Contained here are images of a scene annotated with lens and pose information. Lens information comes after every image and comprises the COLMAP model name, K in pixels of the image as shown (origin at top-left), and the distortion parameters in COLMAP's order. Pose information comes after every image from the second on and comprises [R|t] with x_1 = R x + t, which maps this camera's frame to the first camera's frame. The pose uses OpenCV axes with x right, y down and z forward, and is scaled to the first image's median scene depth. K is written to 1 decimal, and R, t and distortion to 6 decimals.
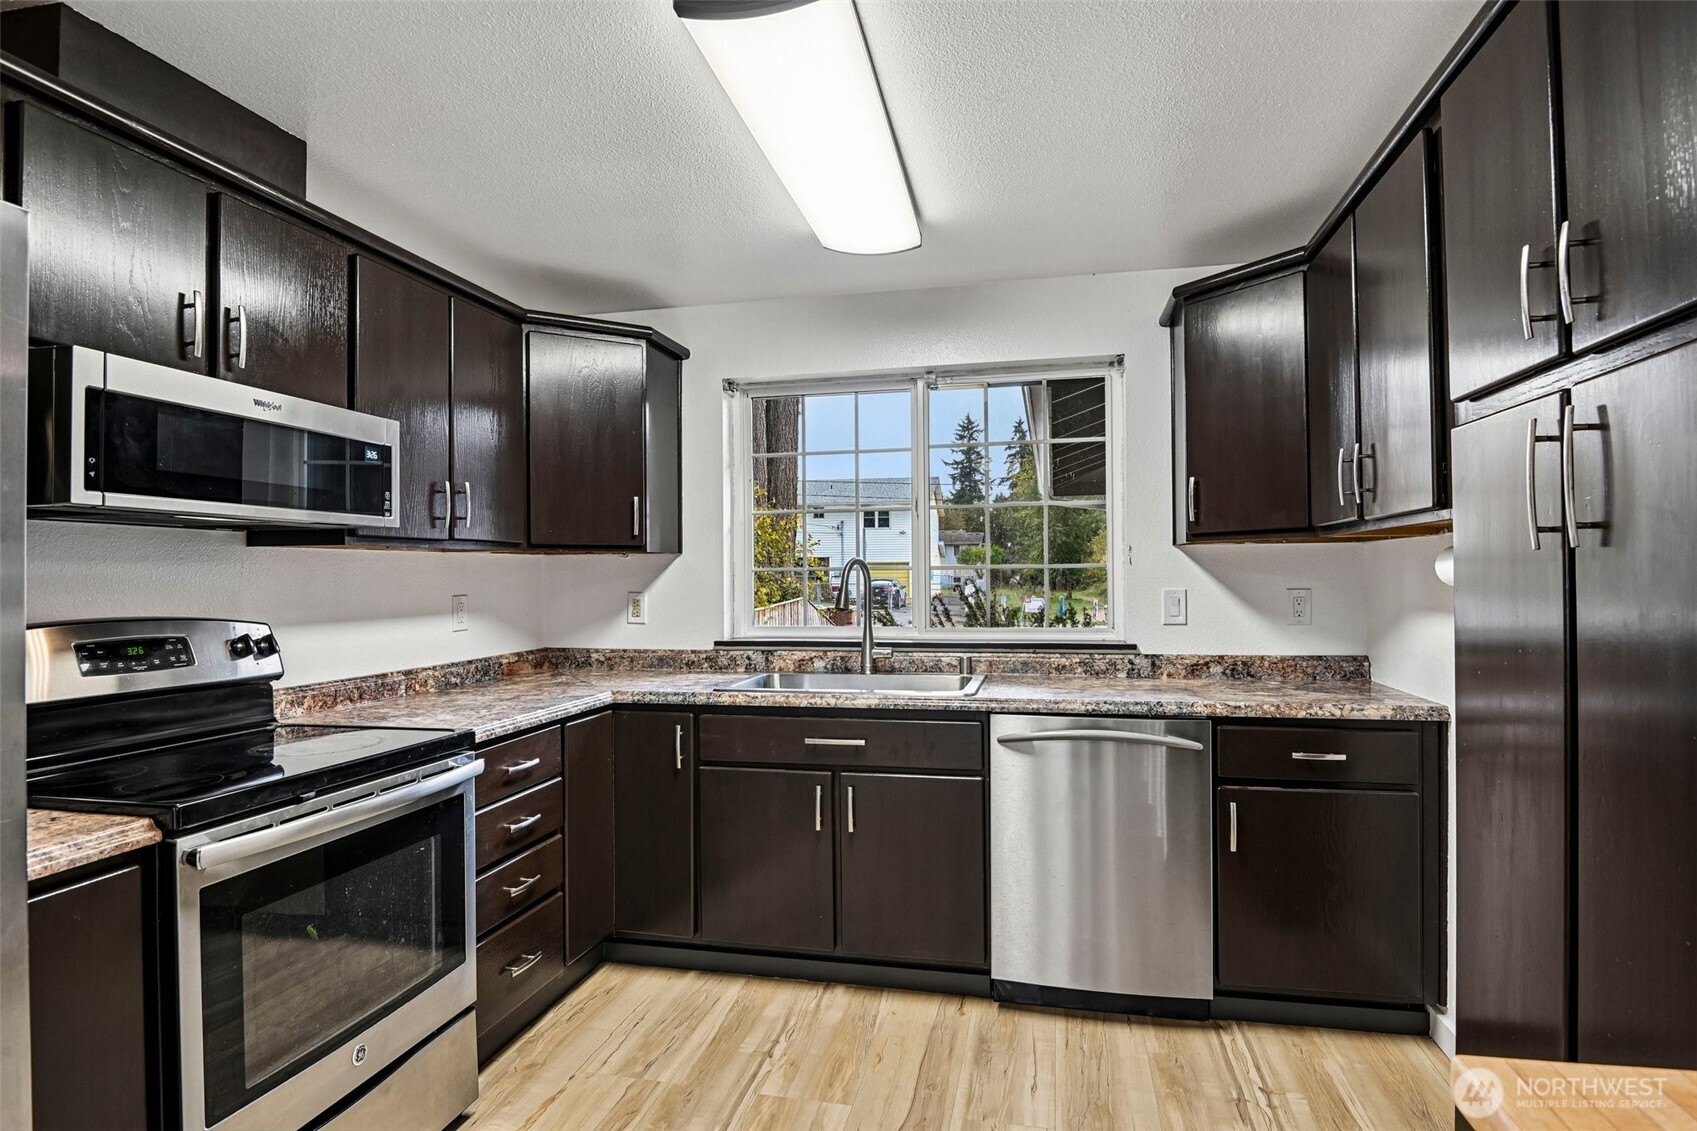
lens RADIAL K [[889.7, 0, 852.7], [0, 889.7, 573.5], [0, 0, 1]] dist [-0.006791, -0.013242]
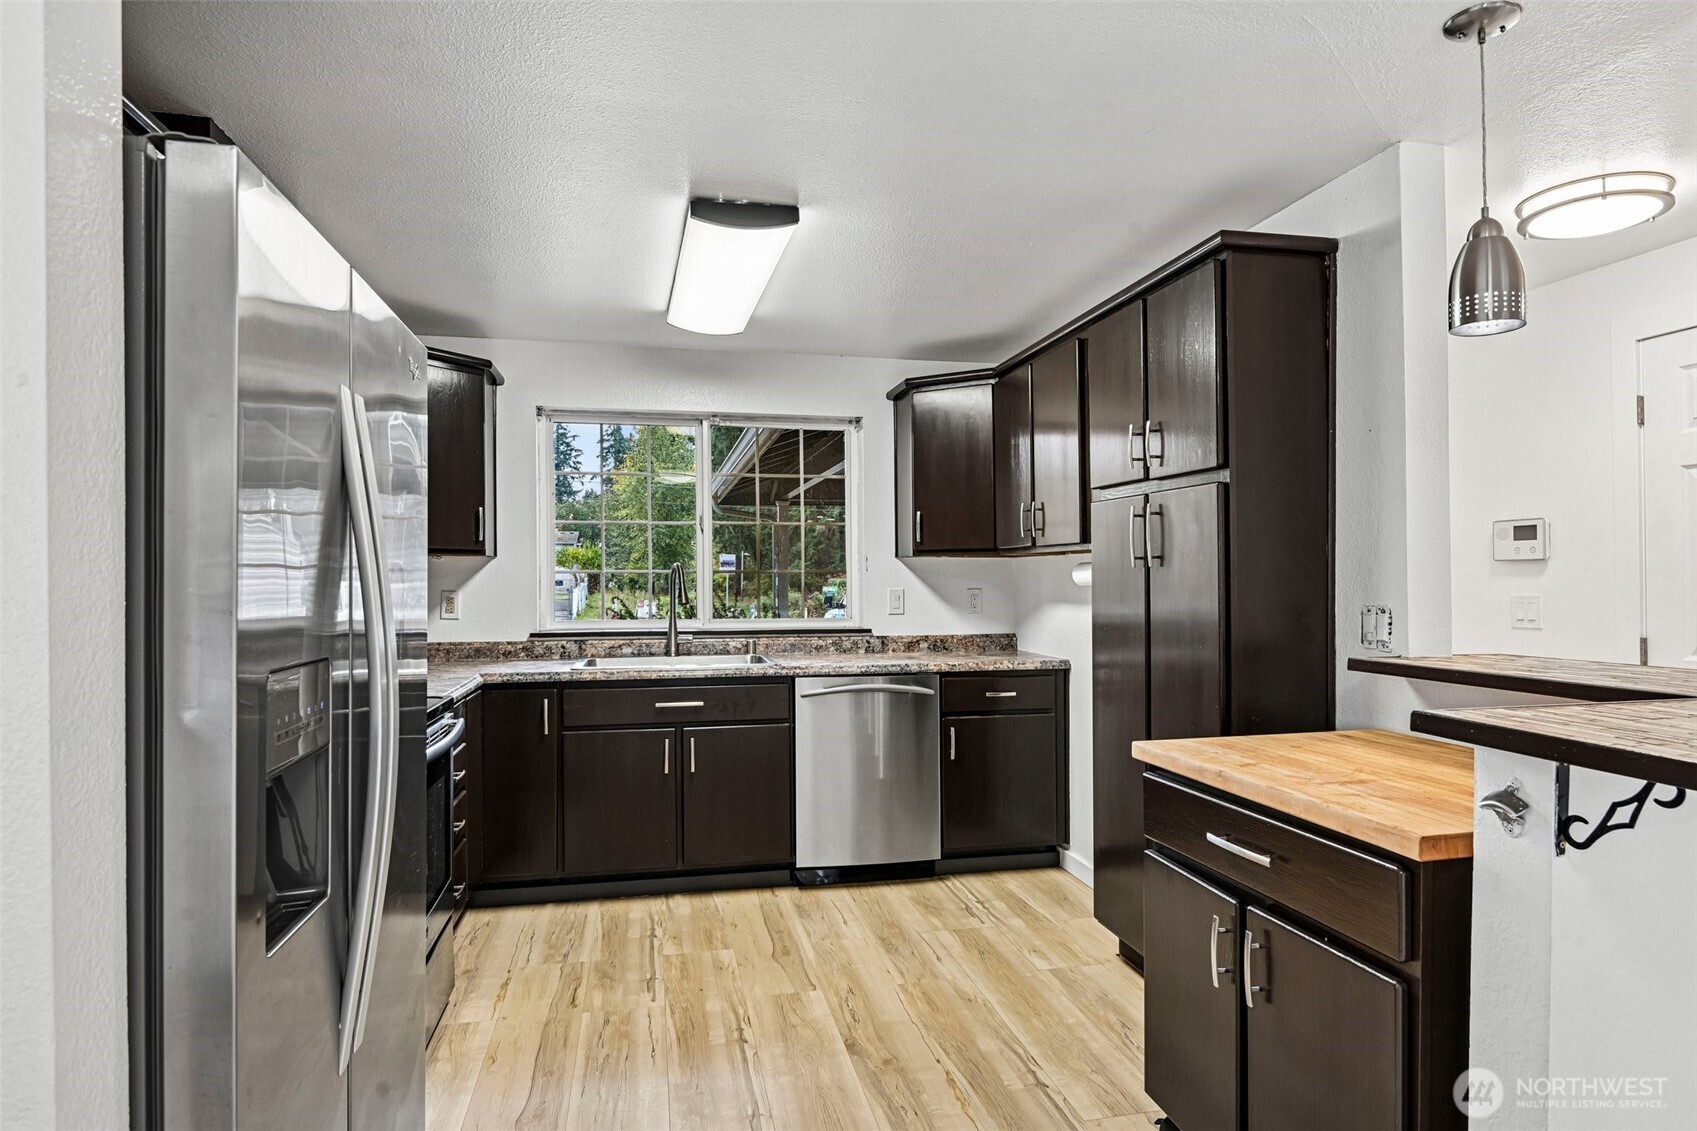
lens RADIAL K [[953.1, 0, 848.5], [0, 953.1, 565.5], [0, 0, 1]] dist [-0.002344, -0.000580]
pose [[0.907827, 0.012945, 0.419144, -0.399526], [-0.007673, 0.999869, -0.014263, 0.003380], [-0.419274, 0.009732, 0.907808, -0.393131]]
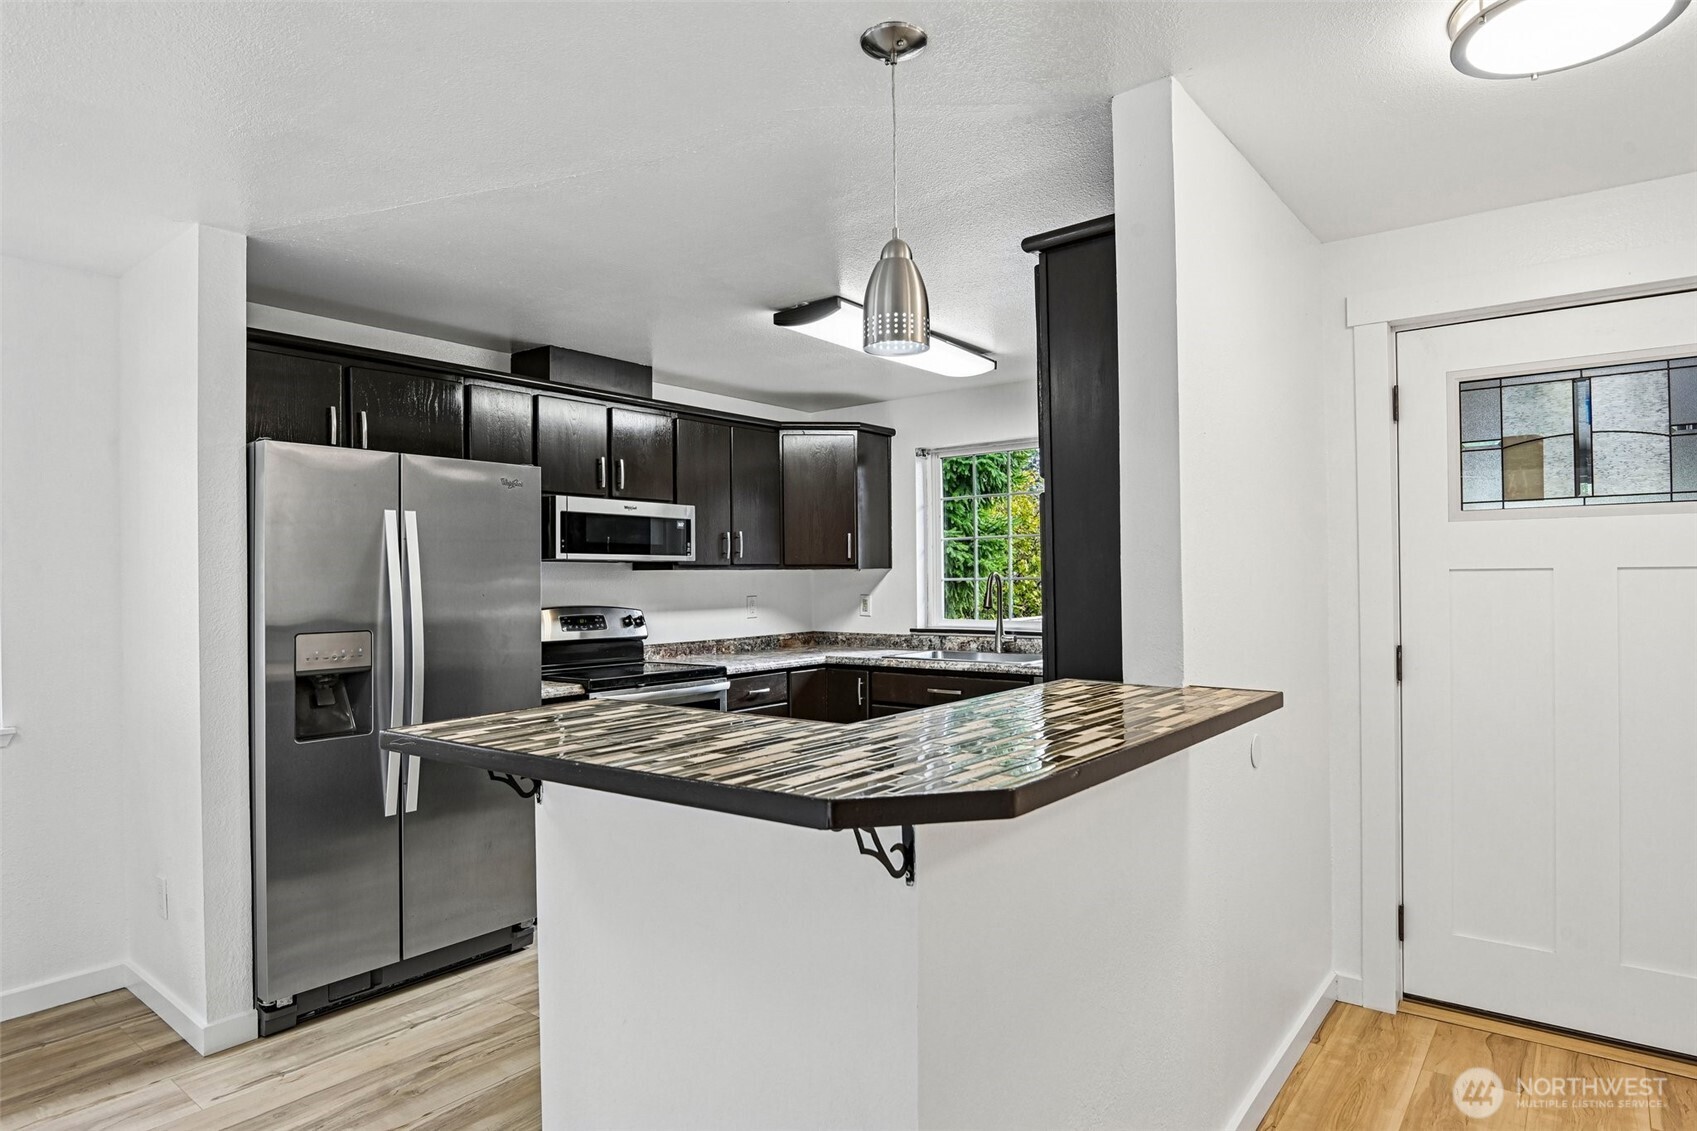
lens RADIAL K [[953.2, 0, 854.4], [0, 953.2, 572.5], [0, 0, 1]] dist [-0.016114, -0.004023]
pose [[0.902467, -0.004002, -0.430741, 0.582085], [0.003606, 0.999992, -0.001736, -0.018300], [0.430745, 0.000014, 0.902474, -0.603063]]
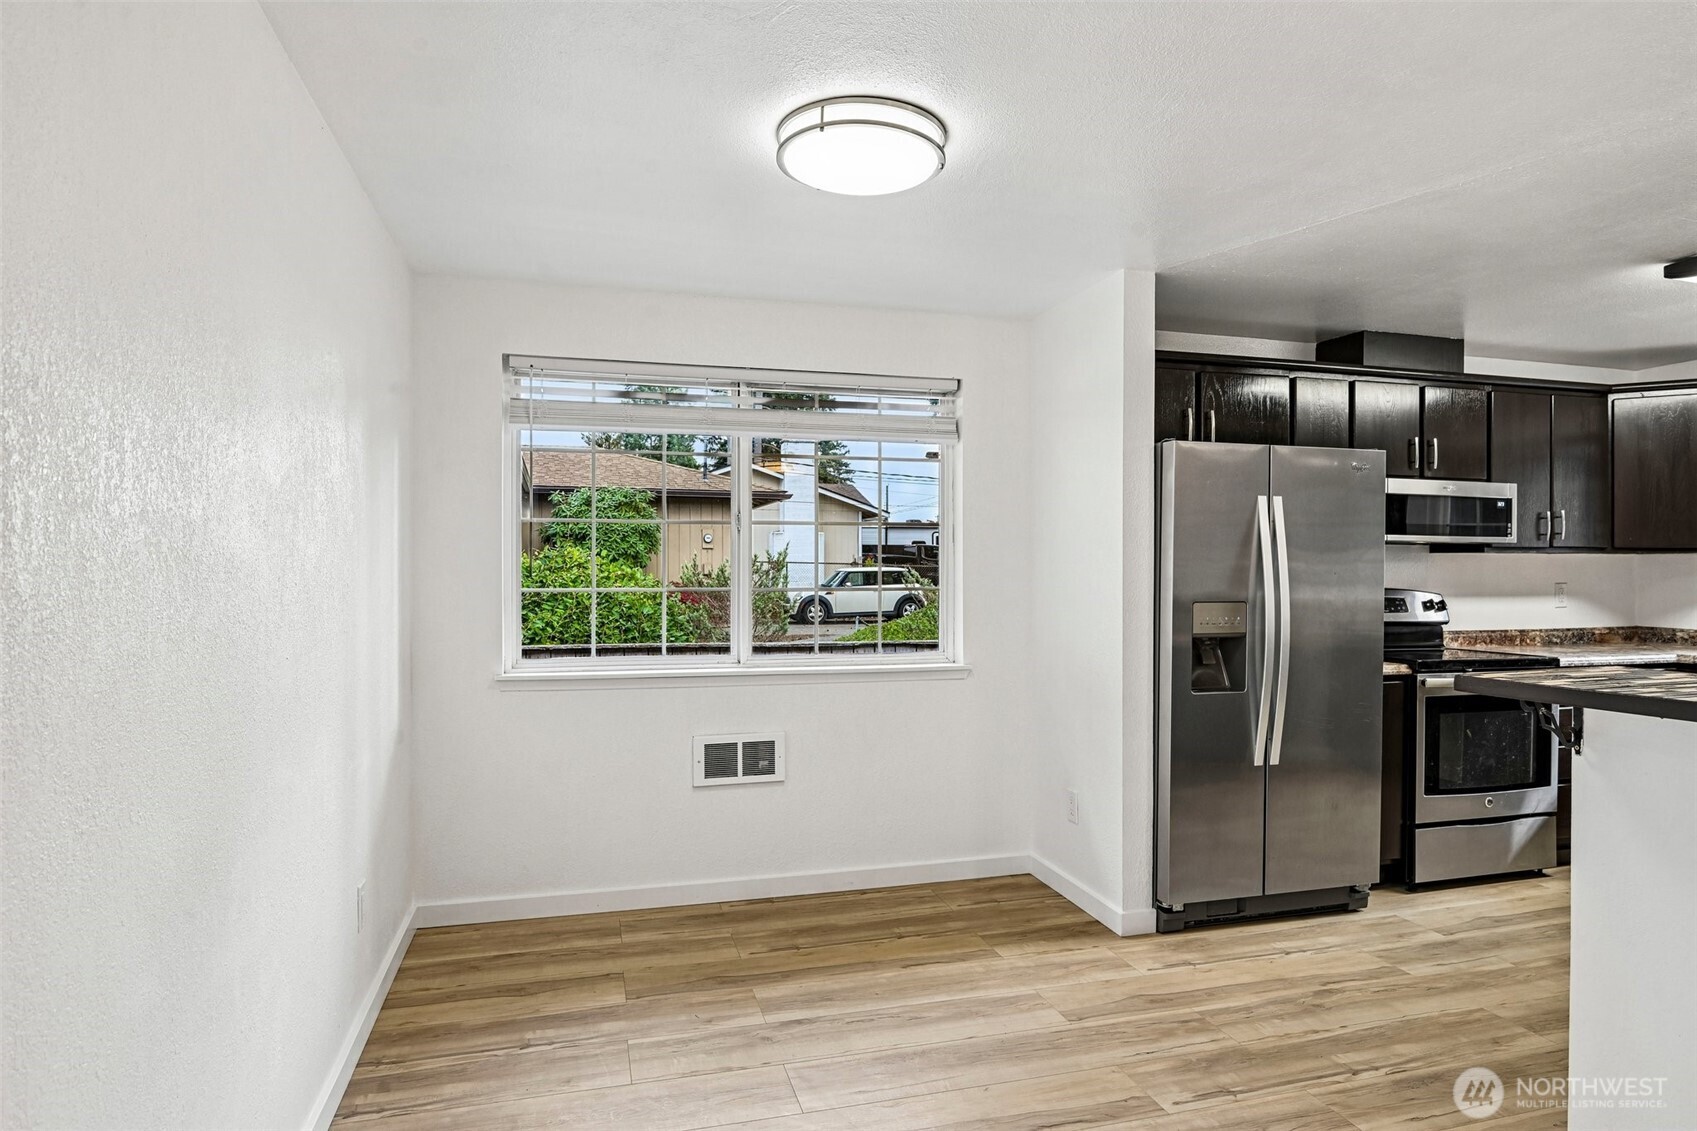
lens RADIAL K [[973.5, 0, 854.8], [0, 973.5, 571.1], [0, 0, 1]] dist [-0.012438, -0.010884]
pose [[0.472857, 0.012138, -0.881056, 0.487371], [-0.006449, 0.999926, 0.010315, -0.004910], [0.881116, 0.000804, 0.472900, -0.930172]]
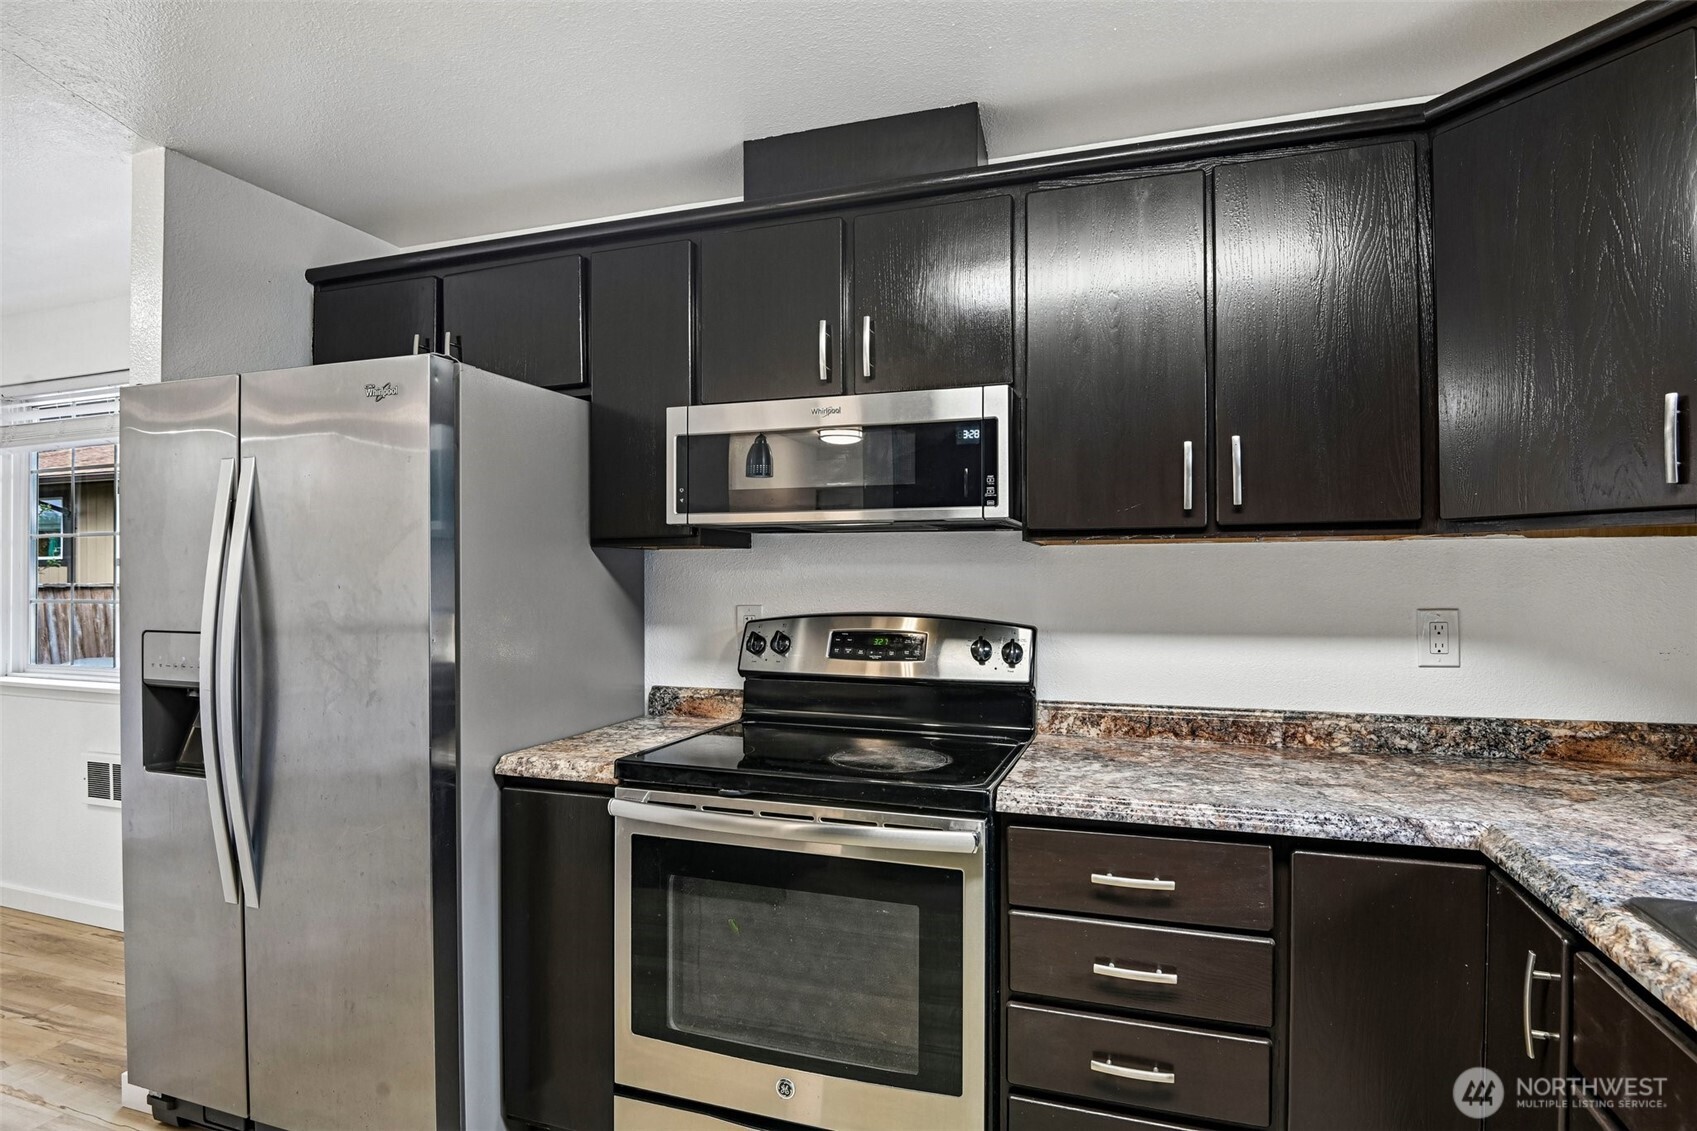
lens RADIAL K [[889.7, 0, 852.7], [0, 889.7, 573.5], [0, 0, 1]] dist [-0.006791, -0.013242]
pose [[-0.101773, 0.005942, -0.994790, 0.251403], [0.003121, 0.999979, 0.005653, -0.005747], [0.994803, -0.002529, -0.101790, 0.794869]]
